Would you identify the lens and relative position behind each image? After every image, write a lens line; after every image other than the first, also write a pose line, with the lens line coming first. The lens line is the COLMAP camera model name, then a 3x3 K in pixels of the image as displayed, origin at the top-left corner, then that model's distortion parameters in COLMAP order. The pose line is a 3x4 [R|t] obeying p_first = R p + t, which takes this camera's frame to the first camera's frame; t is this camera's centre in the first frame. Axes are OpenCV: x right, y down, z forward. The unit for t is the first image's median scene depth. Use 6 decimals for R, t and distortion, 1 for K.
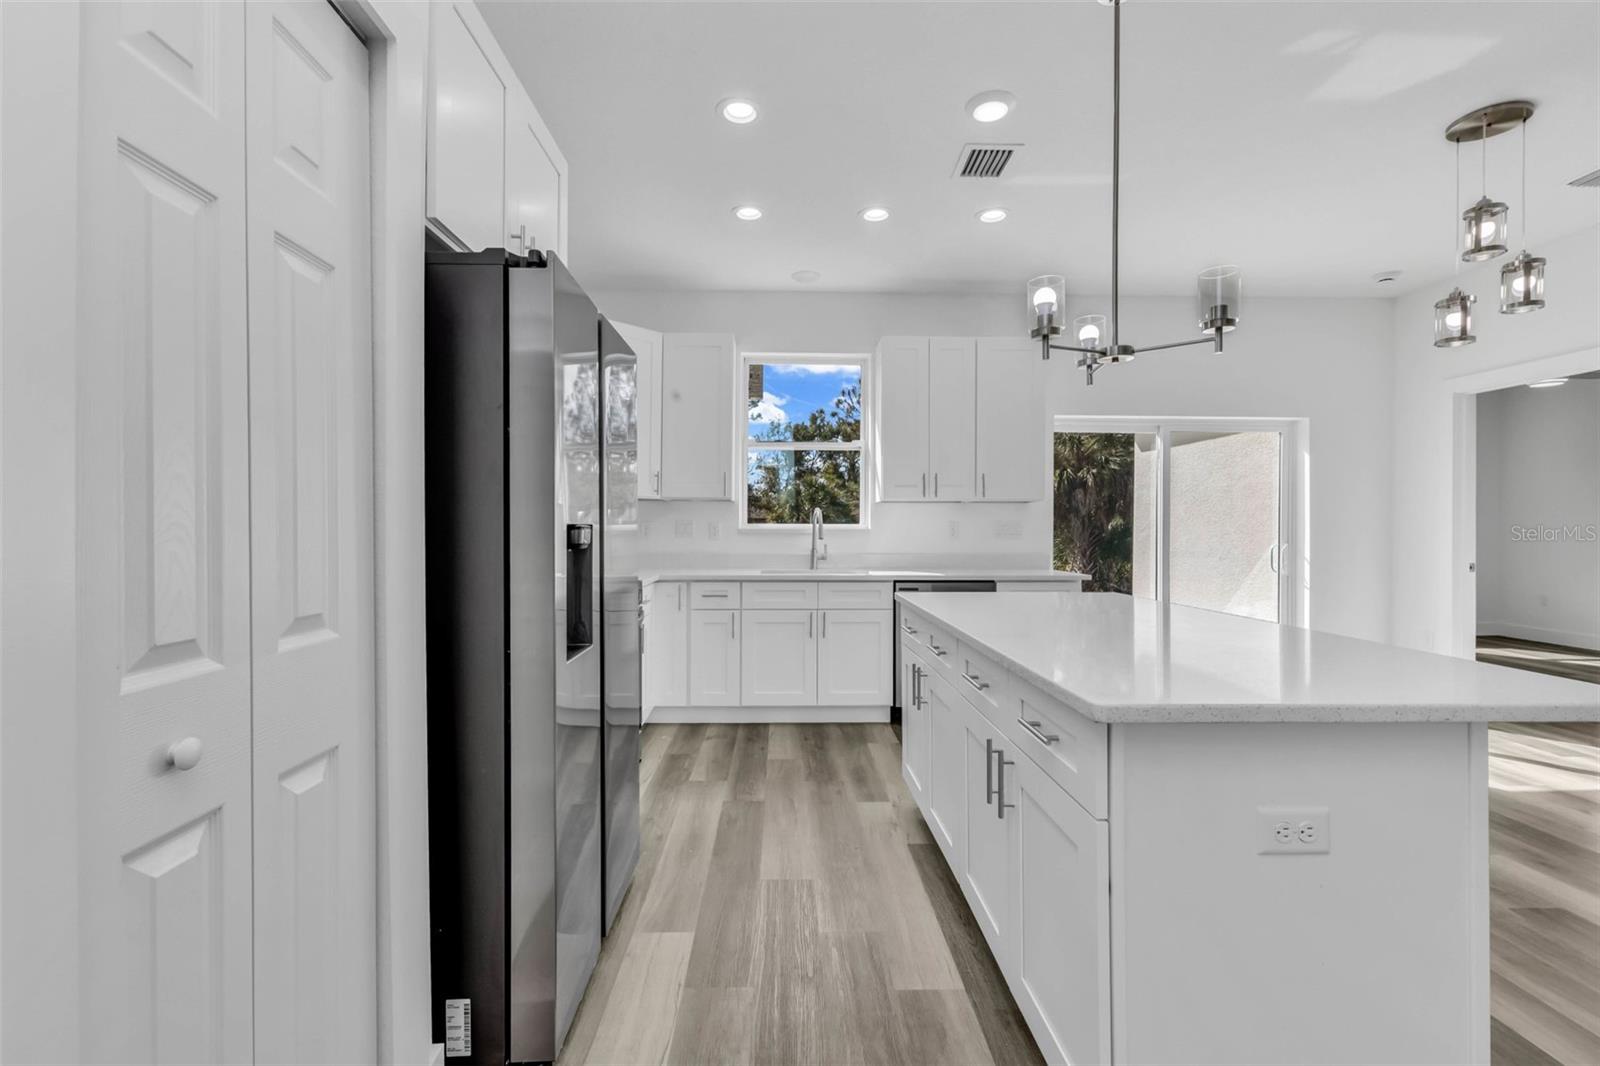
lens RADIAL K [[695.0, 0, 806.3], [0, 695.0, 531.0], [0, 0, 1]] dist [0.041046, 0.000034]
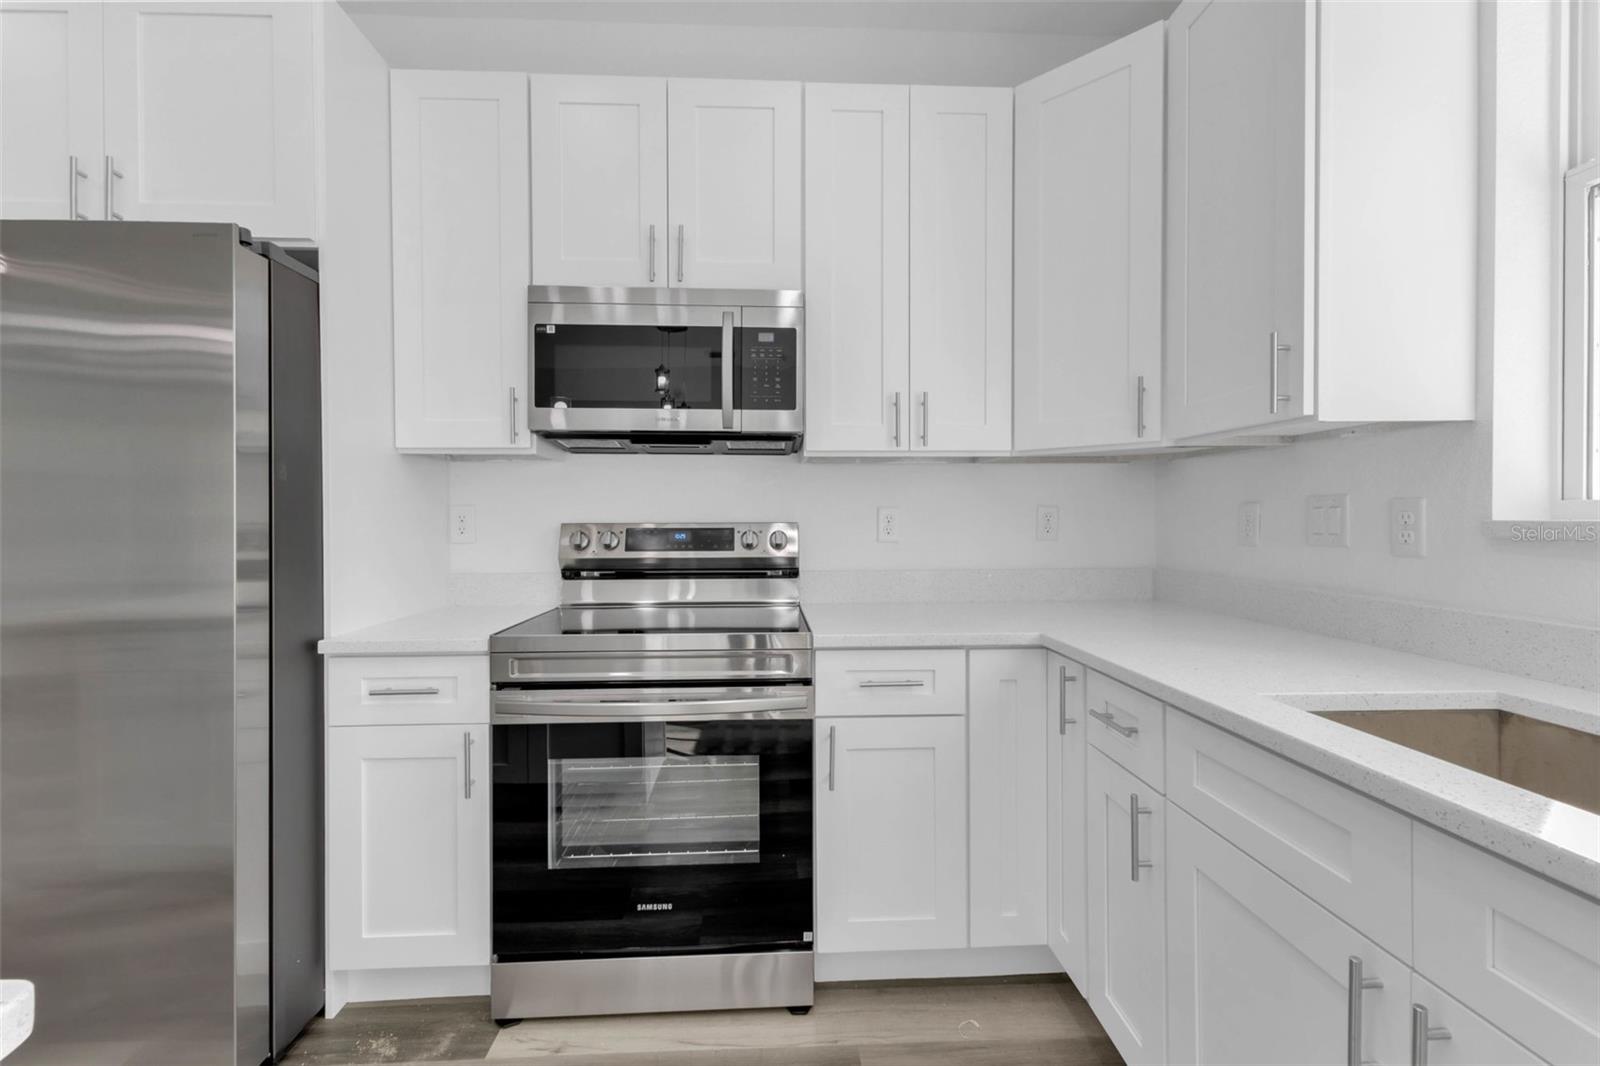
lens RADIAL K [[727.7, 0, 711.2], [0, 727.7, 523.5], [0, 0, 1]] dist [0.009961, 0.000106]
pose [[0.006471, -0.001347, -0.999978, 0.190912], [-0.001463, 0.999998, -0.001356, -0.001264], [0.999978, 0.001472, 0.006469, 0.709001]]
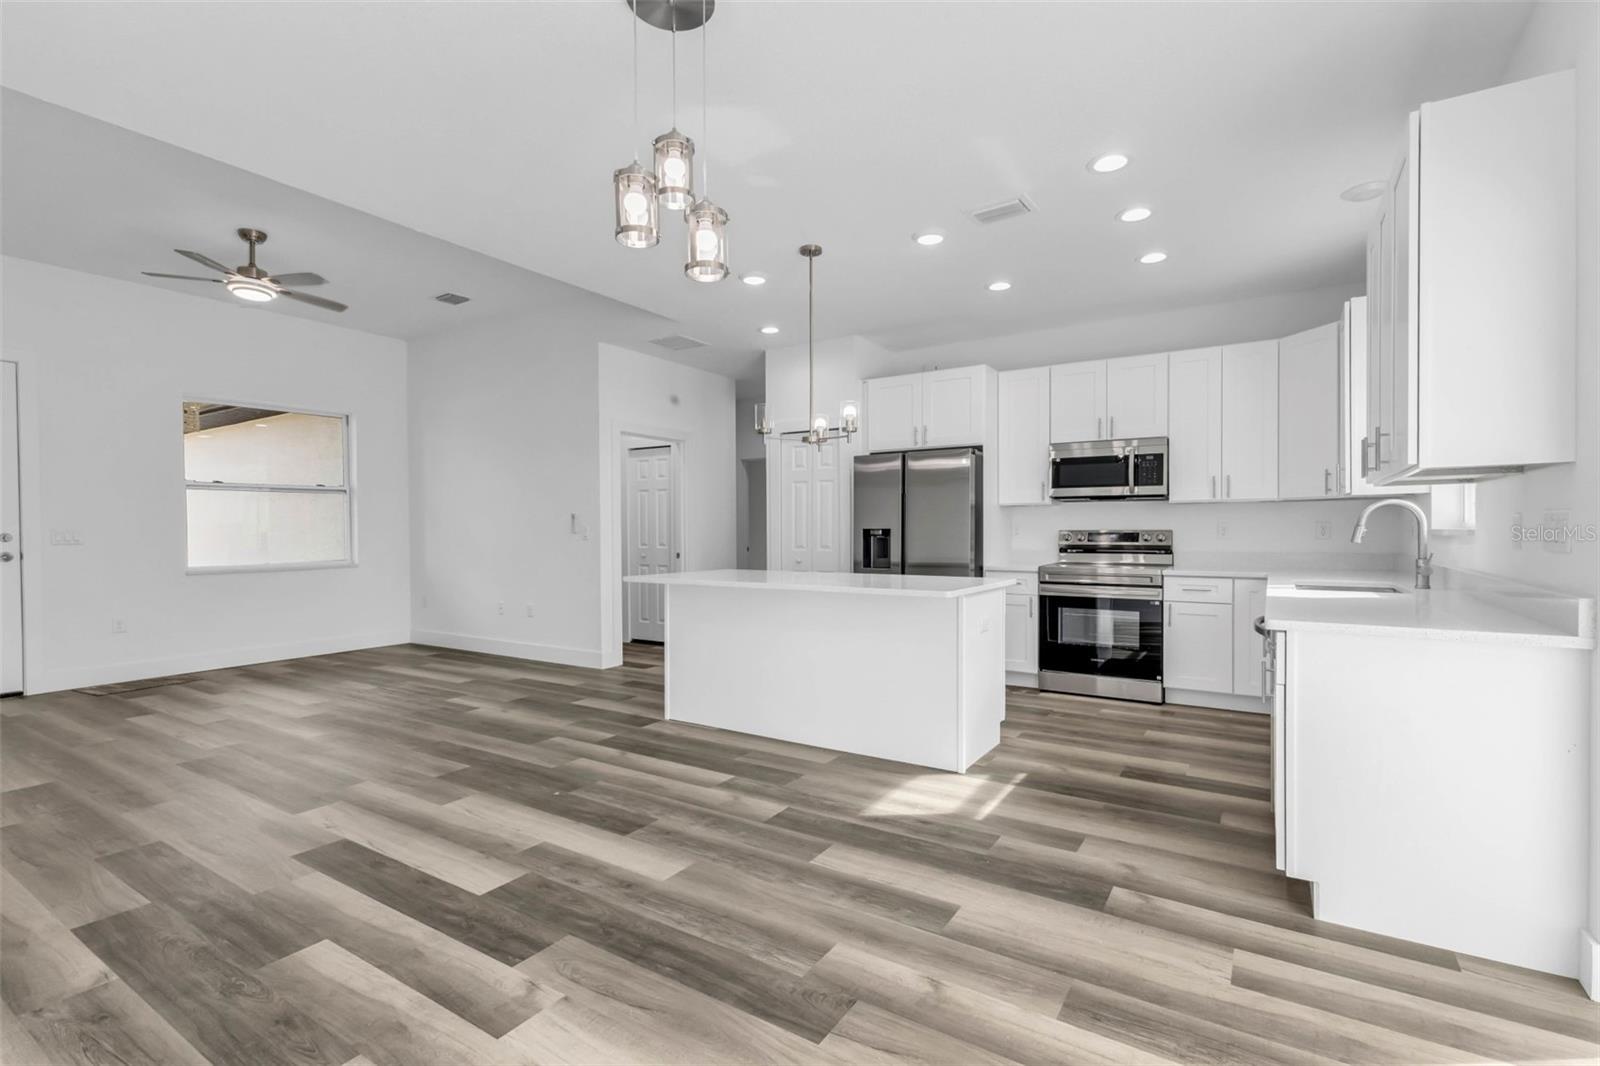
lens RADIAL K [[635.2, 0, 797.0], [0, 635.2, 535.2], [0, 0, 1]] dist [0.003721, 0.000019]
pose [[-0.517786, 0.003652, -0.855502, 0.864474], [-0.003577, 0.999973, 0.006433, 0.000866], [0.855502, 0.006391, -0.517759, 0.787977]]
